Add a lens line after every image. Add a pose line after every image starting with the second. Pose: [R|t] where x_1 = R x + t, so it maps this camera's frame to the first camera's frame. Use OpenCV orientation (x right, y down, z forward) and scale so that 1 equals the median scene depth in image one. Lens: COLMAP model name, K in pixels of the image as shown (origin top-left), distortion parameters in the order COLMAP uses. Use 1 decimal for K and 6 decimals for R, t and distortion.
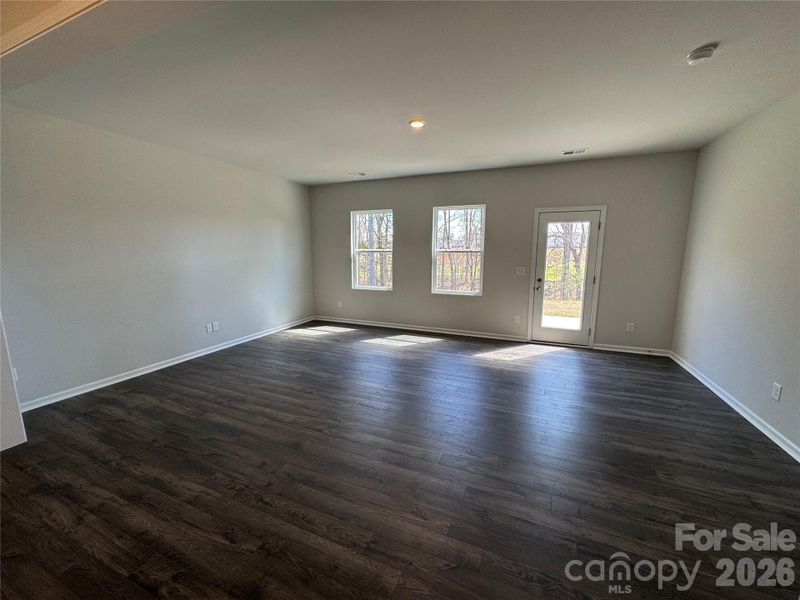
lens RADIAL K [[317.4, 0, 401.2], [0, 317.4, 301.7], [0, 0, 1]] dist [-0.006094, 0.000463]
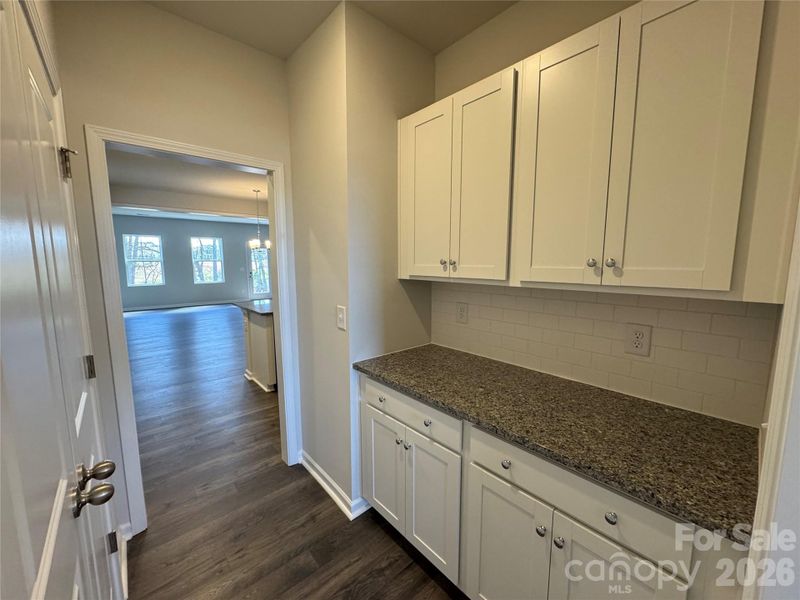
lens RADIAL K [[317.4, 0, 400.0], [0, 317.4, 292.8], [0, 0, 1]] dist [-0.006094, 0.000463]
pose [[0.430759, -0.118811, 0.894612, -0.994122], [0.156035, 0.986172, 0.055840, 0.099780], [-0.888876, 0.115537, 0.443341, -0.769068]]
